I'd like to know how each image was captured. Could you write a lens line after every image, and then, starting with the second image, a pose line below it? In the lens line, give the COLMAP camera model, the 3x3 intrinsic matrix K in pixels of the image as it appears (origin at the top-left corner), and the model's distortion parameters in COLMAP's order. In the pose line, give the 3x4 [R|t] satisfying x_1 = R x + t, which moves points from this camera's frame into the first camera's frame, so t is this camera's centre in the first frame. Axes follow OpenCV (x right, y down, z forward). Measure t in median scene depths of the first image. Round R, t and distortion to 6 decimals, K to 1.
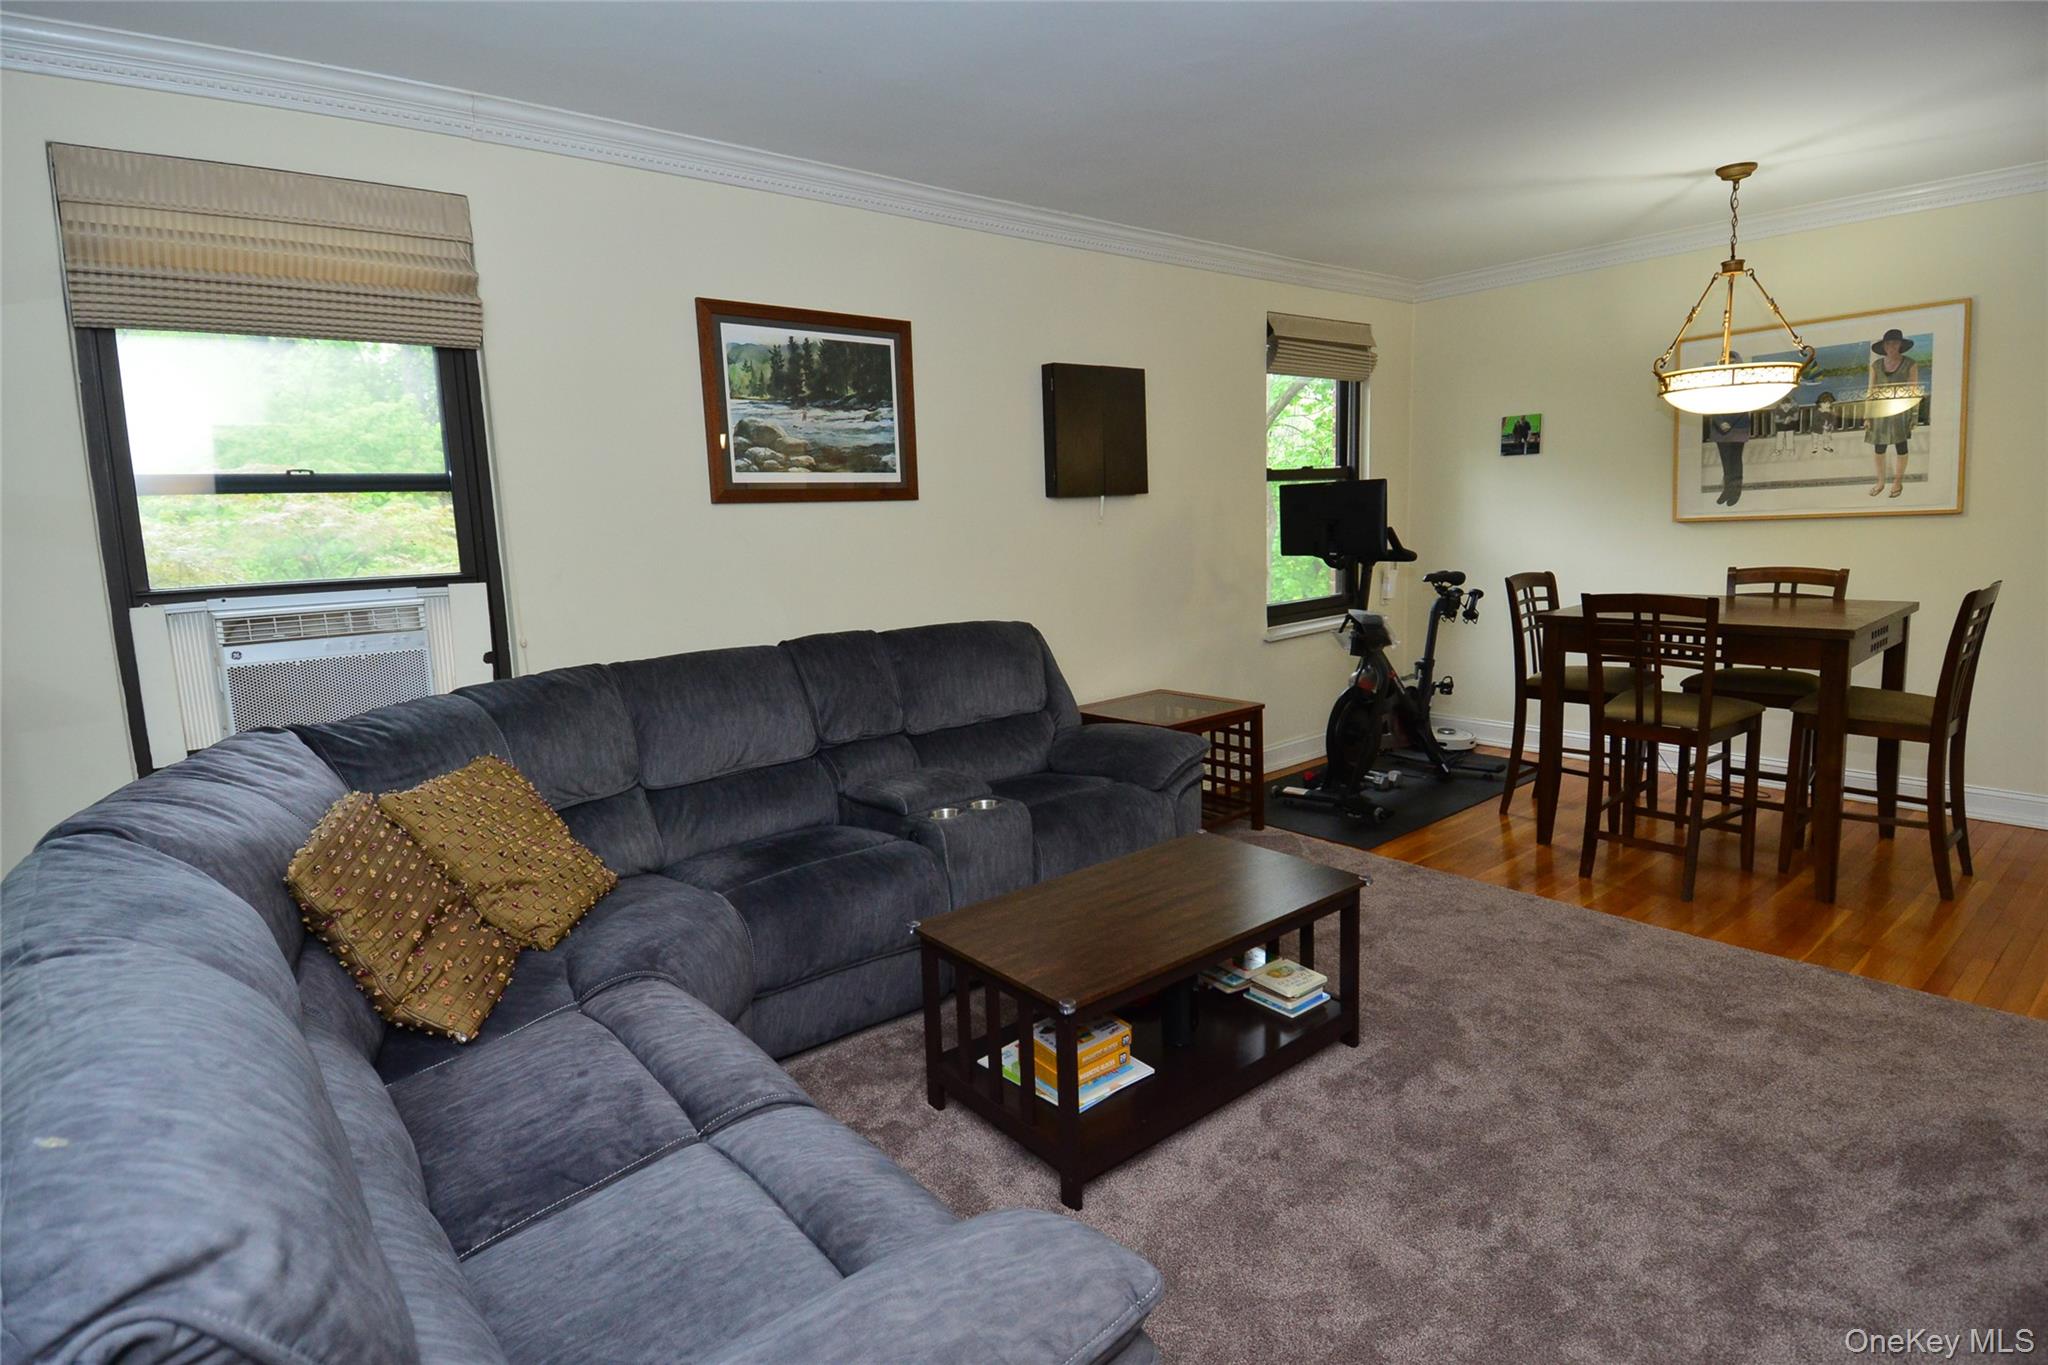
lens RADIAL K [[1091.7, 0, 1024.0], [0, 1091.7, 682.5], [0, 0, 1]] dist [0.055776, -0.055253]
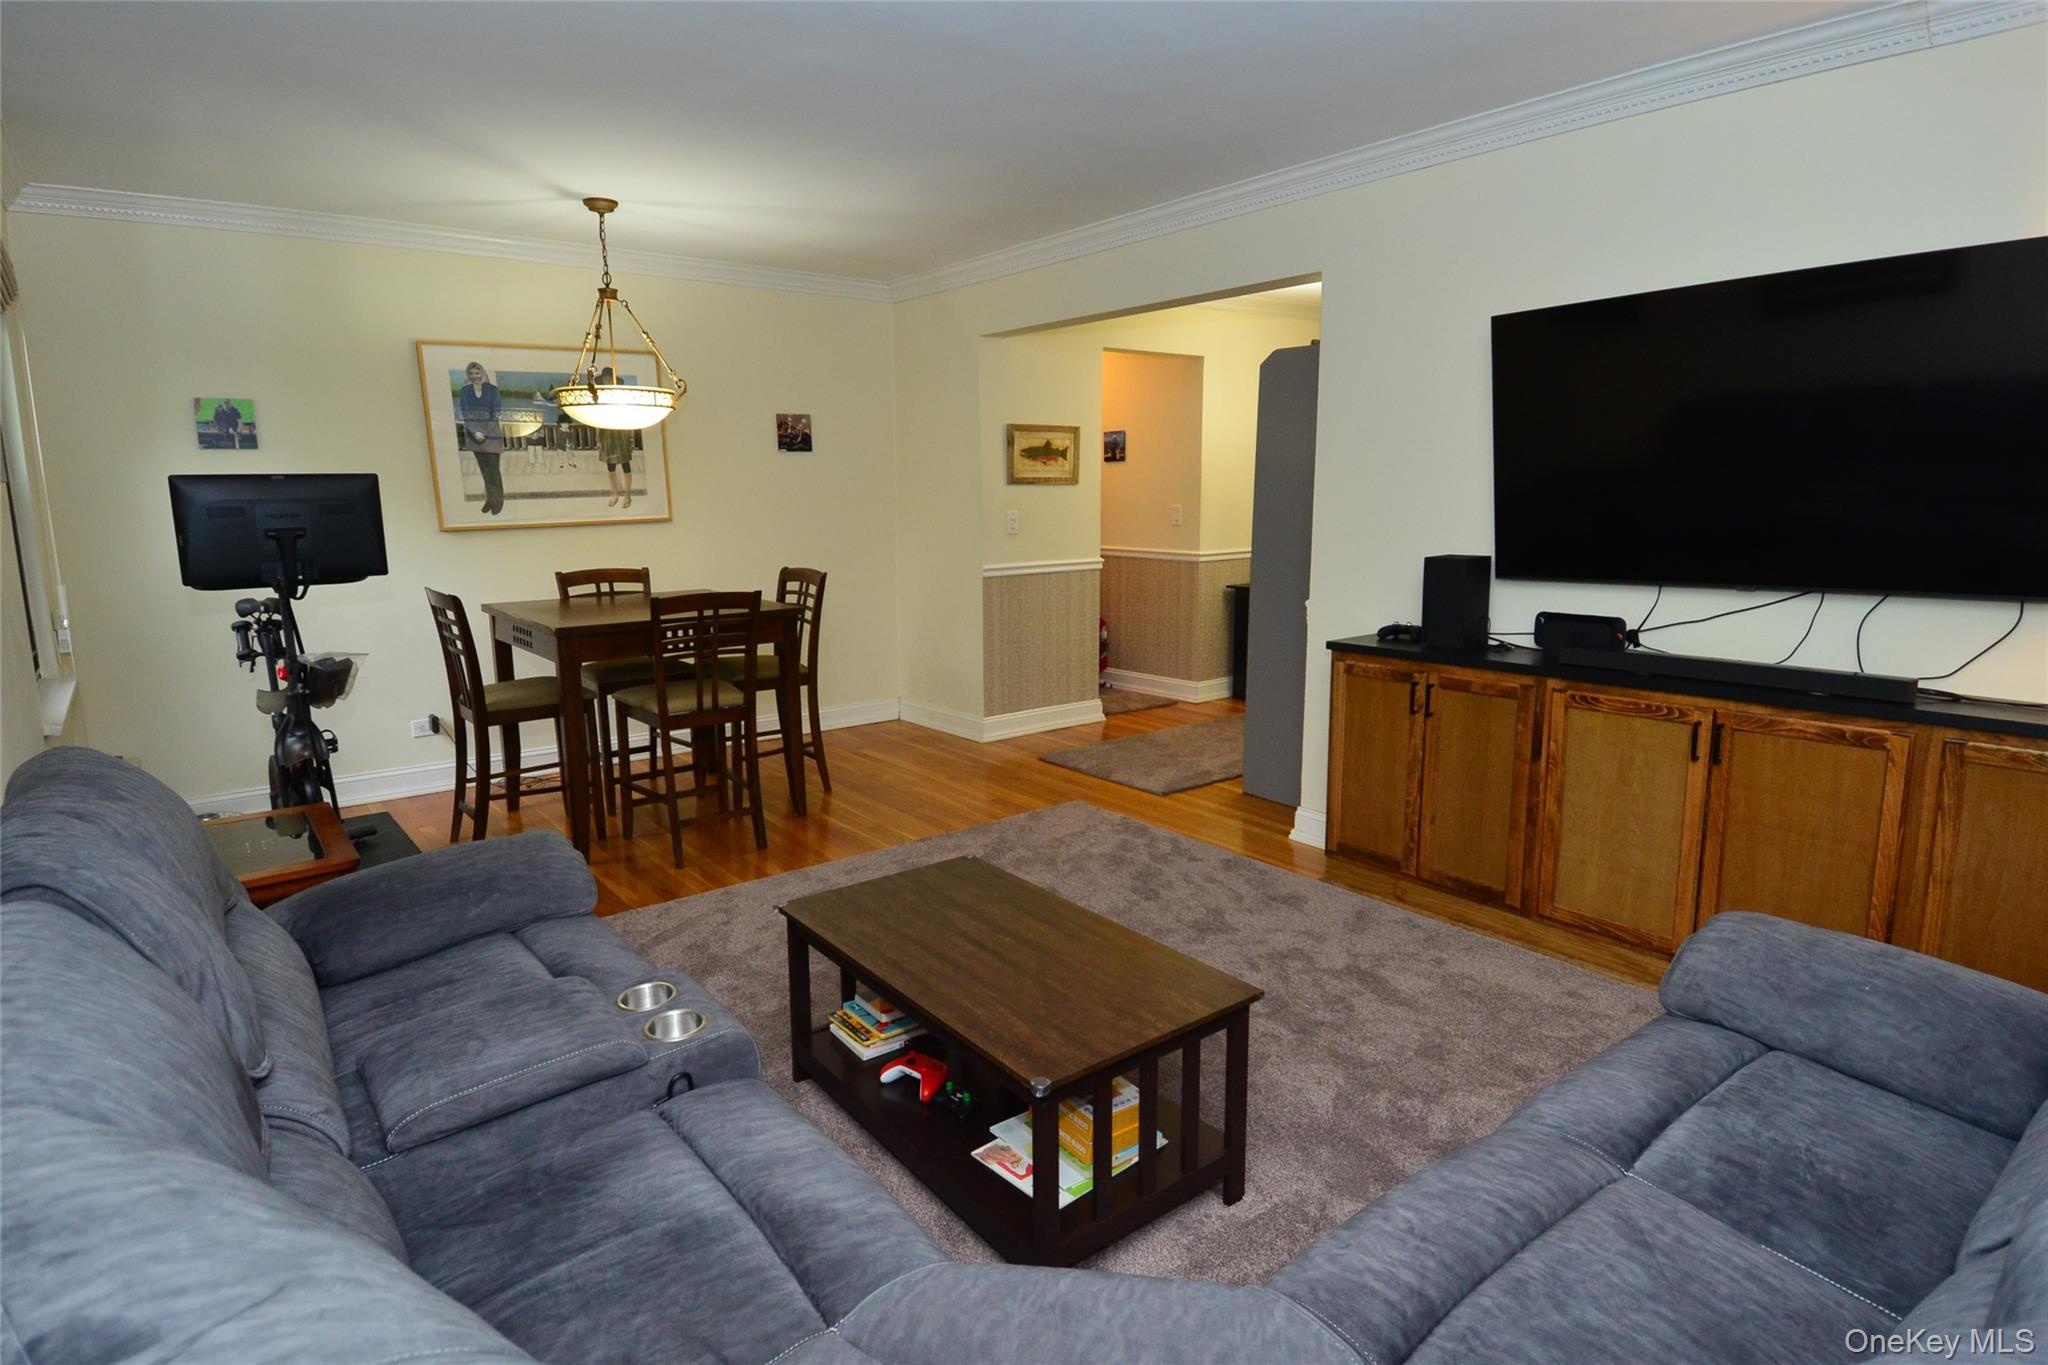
lens RADIAL K [[1091.7, 0, 1024.0], [0, 1091.7, 682.5], [0, 0, 1]] dist [0.055776, -0.055253]
pose [[0.041831, -0.144481, 0.988623, -0.415204], [0.161236, 0.977496, 0.136032, -0.073081], [-0.986029, 0.153711, 0.064185, 0.514828]]
